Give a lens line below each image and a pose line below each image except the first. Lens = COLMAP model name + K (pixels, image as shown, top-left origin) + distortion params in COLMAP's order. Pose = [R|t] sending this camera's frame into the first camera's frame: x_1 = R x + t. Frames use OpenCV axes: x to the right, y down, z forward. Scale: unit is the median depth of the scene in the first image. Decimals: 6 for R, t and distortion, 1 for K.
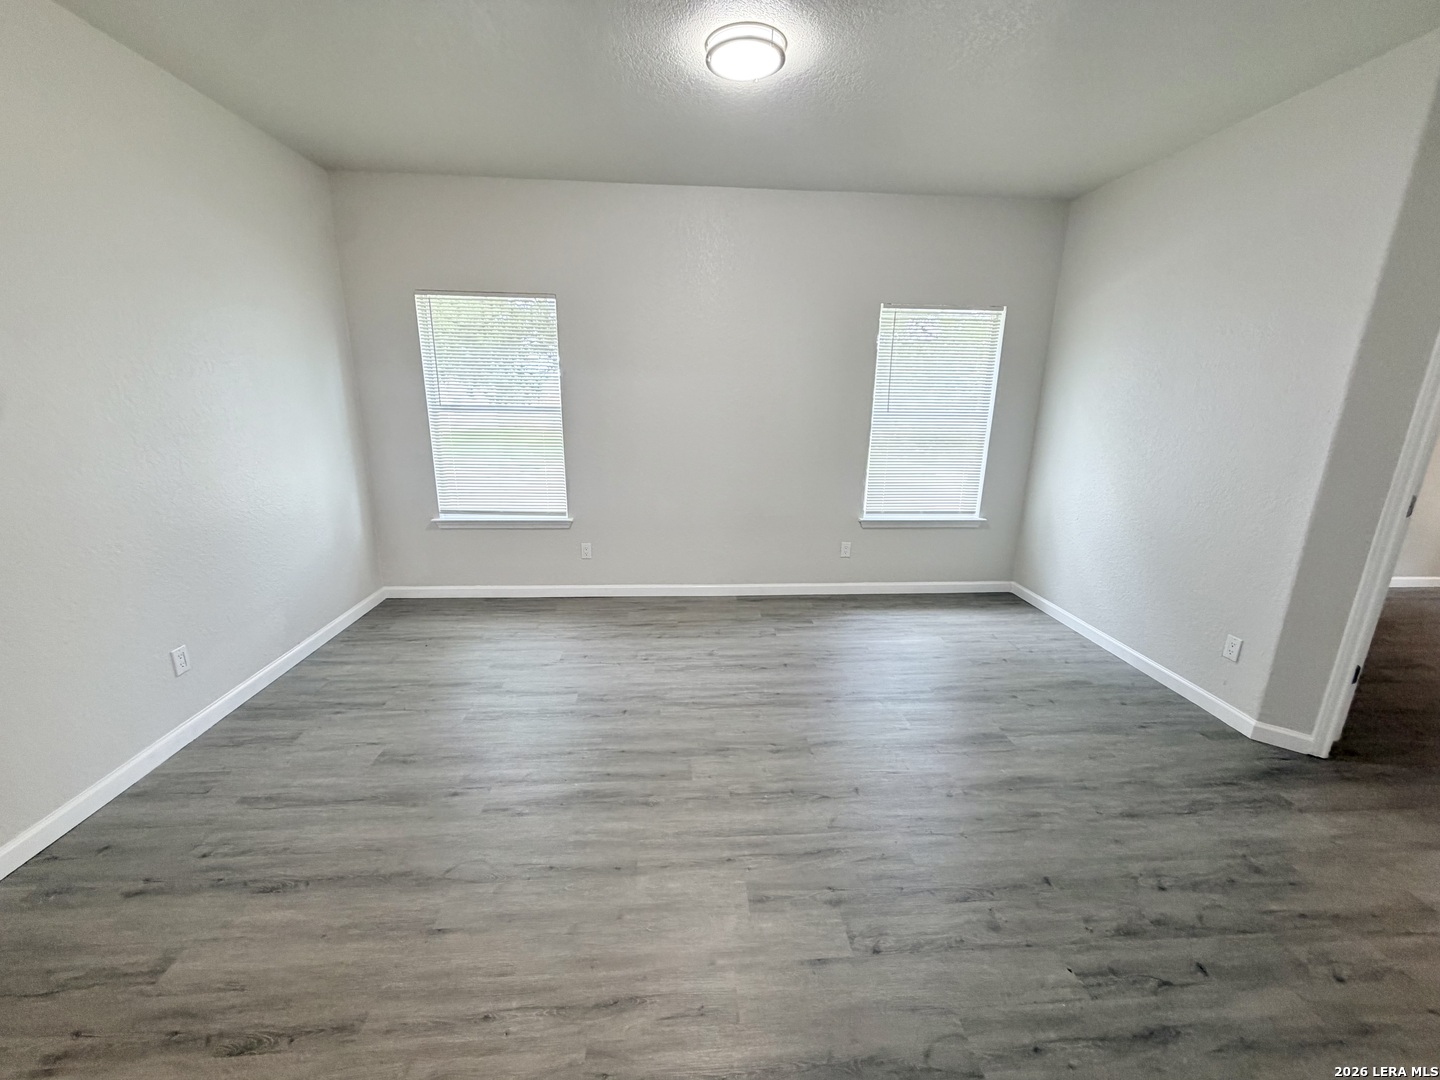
lens RADIAL K [[572.7, 0, 717.0], [0, 572.7, 545.4], [0, 0, 1]] dist [0.000774, 0.000022]
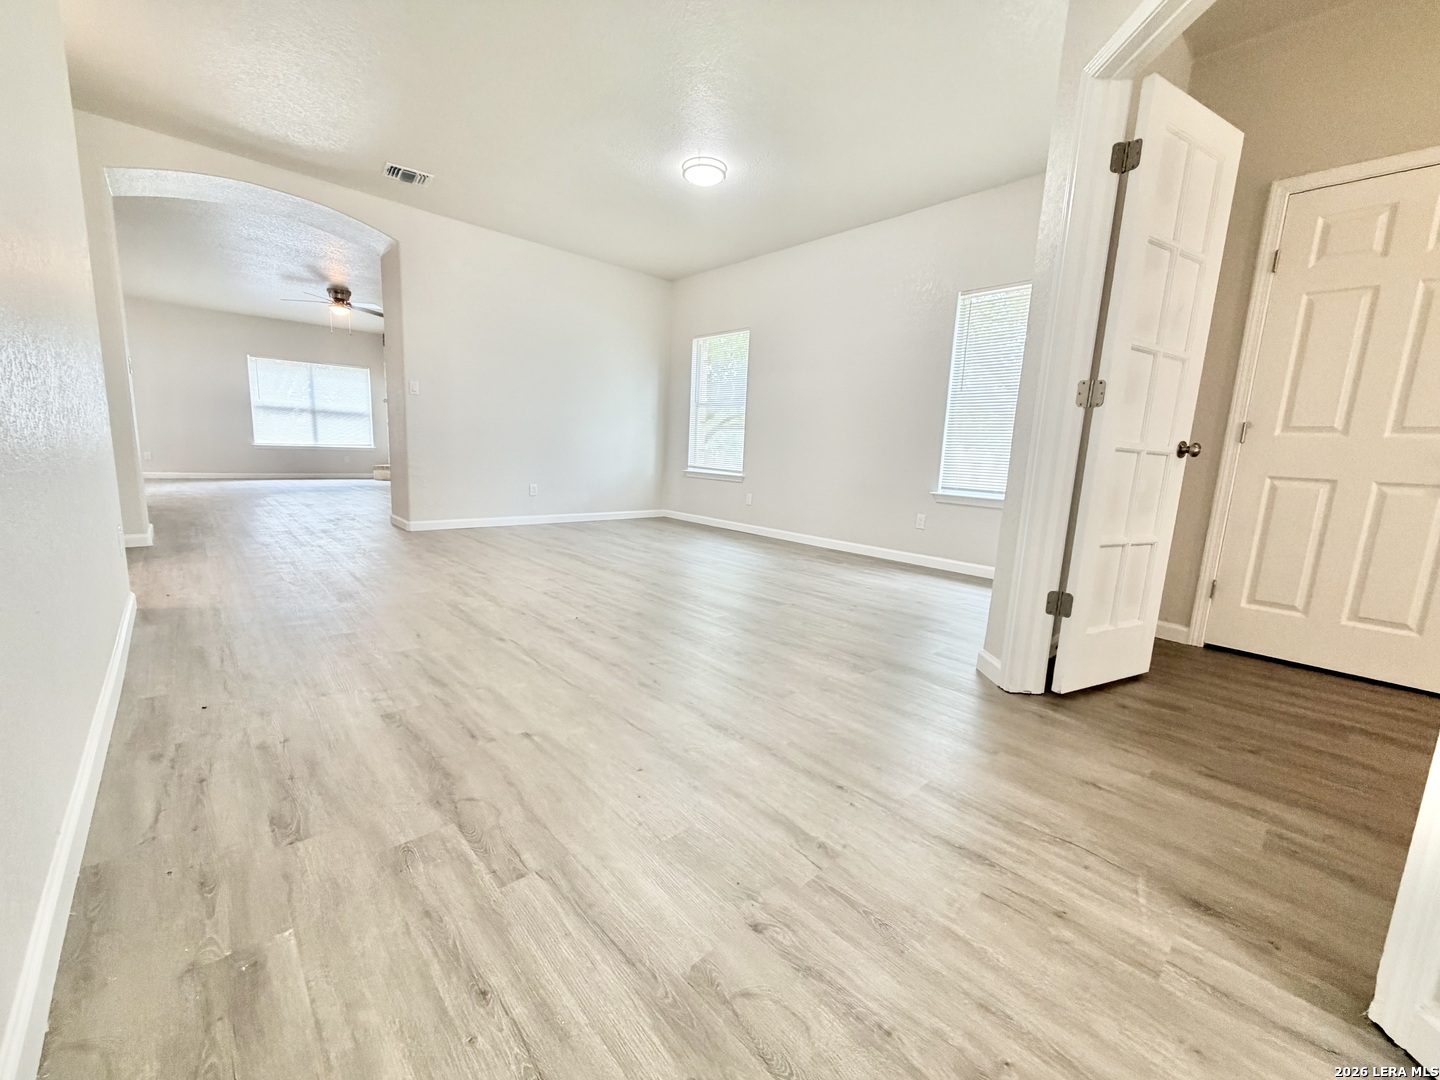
lens RADIAL K [[572.7, 0, 717.0], [0, 572.7, 545.4], [0, 0, 1]] dist [0.000774, 0.000022]
pose [[0.623760, 0.141648, -0.768674, 1.031738], [-0.239616, 0.970743, -0.015558, 0.200086], [0.743981, 0.193891, 0.639452, 0.054359]]
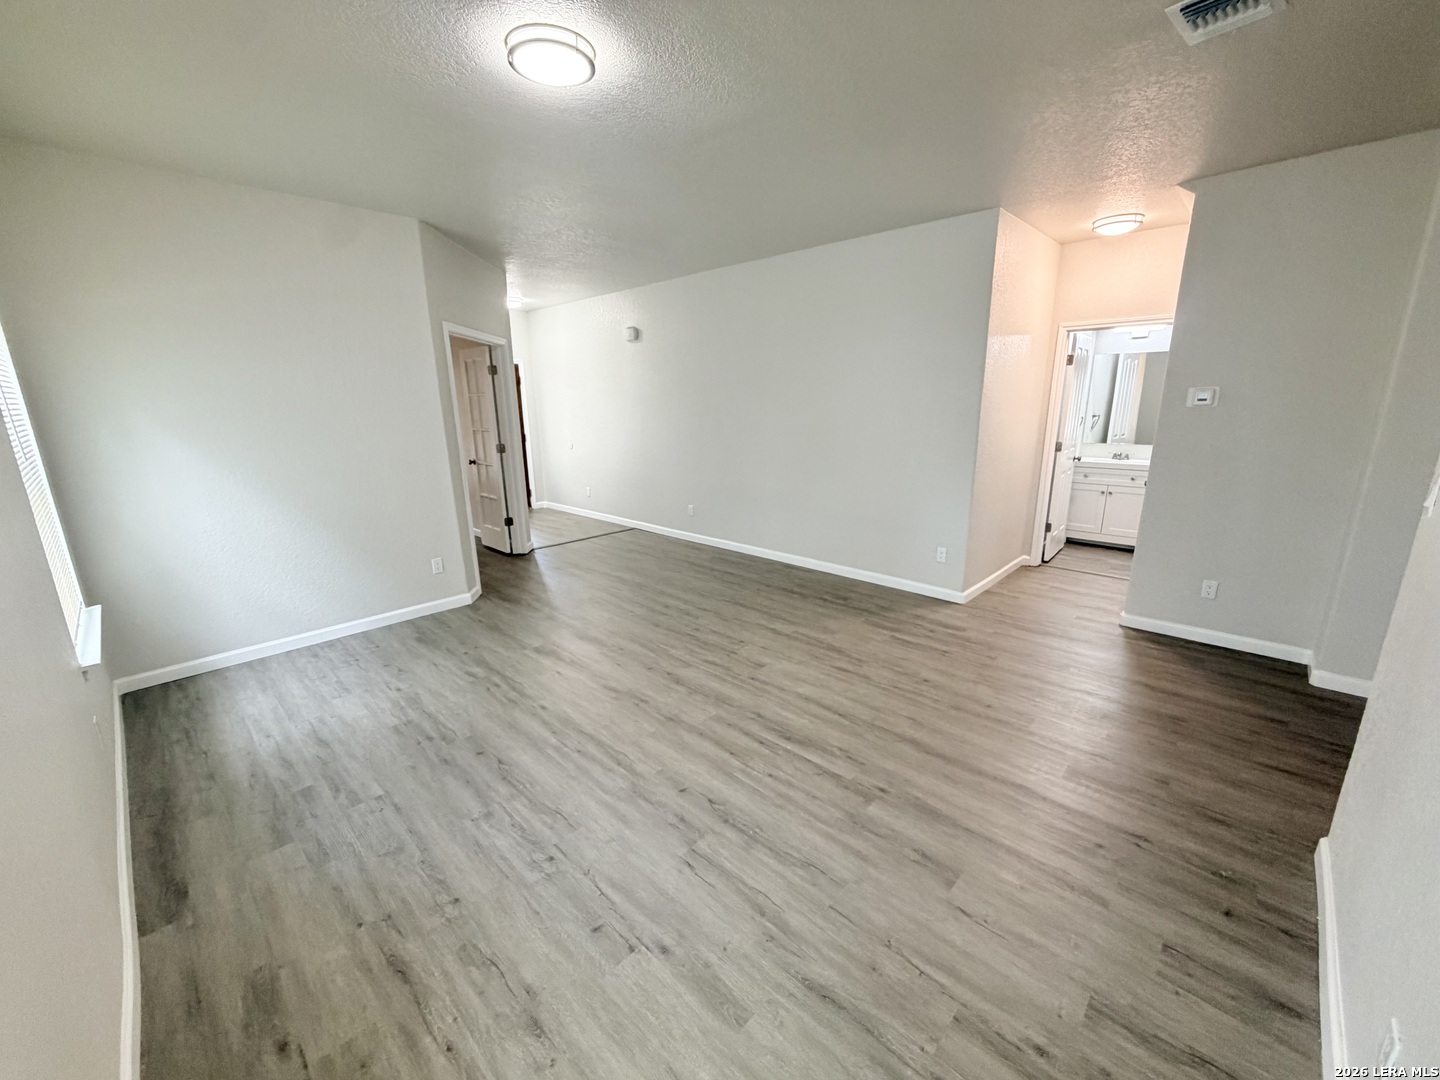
lens RADIAL K [[575.4, 0, 717.7], [0, 575.4, 542.4], [0, 0, 1]] dist [0.001256, -0.000394]
pose [[-0.668125, -0.187135, 0.720132, -0.600785], [0.198487, 0.887954, 0.414898, -0.308219], [-0.717086, 0.420141, -0.556120, 1.038595]]
